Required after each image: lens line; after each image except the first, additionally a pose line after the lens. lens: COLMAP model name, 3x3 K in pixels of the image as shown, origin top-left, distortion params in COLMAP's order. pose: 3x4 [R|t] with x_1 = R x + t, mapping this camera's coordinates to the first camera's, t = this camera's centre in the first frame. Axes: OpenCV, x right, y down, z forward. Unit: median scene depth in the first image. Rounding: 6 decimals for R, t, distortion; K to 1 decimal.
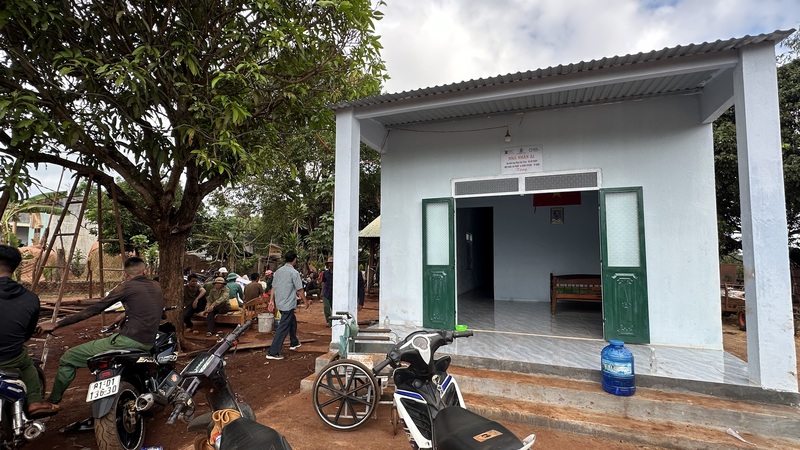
lens RADIAL K [[380.2, 0, 398.6], [0, 380.2, 227.4], [0, 0, 1]] dist [-0.002812, 0.000851]
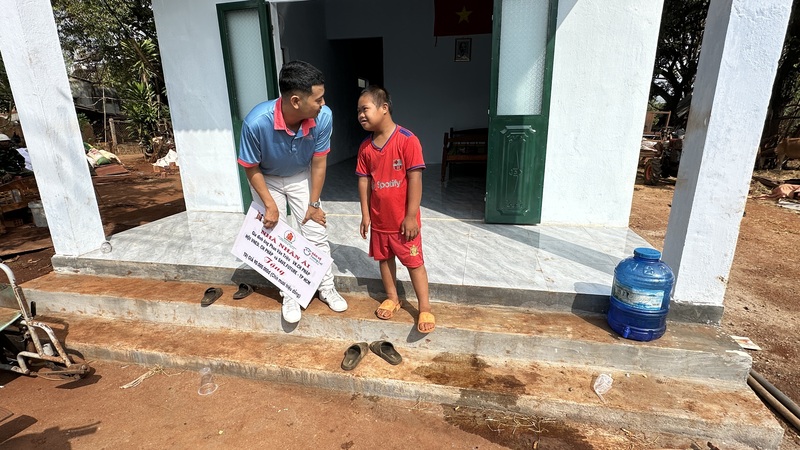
lens RADIAL K [[391.3, 0, 400.1], [0, 391.3, 227.6], [0, 0, 1]] dist [-0.002051, 0.000584]
pose [[0.983775, -0.072290, 0.164195, 0.270396], [0.009507, 0.934944, 0.354668, 0.043937], [-0.179152, -0.347352, 0.920462, 0.349440]]
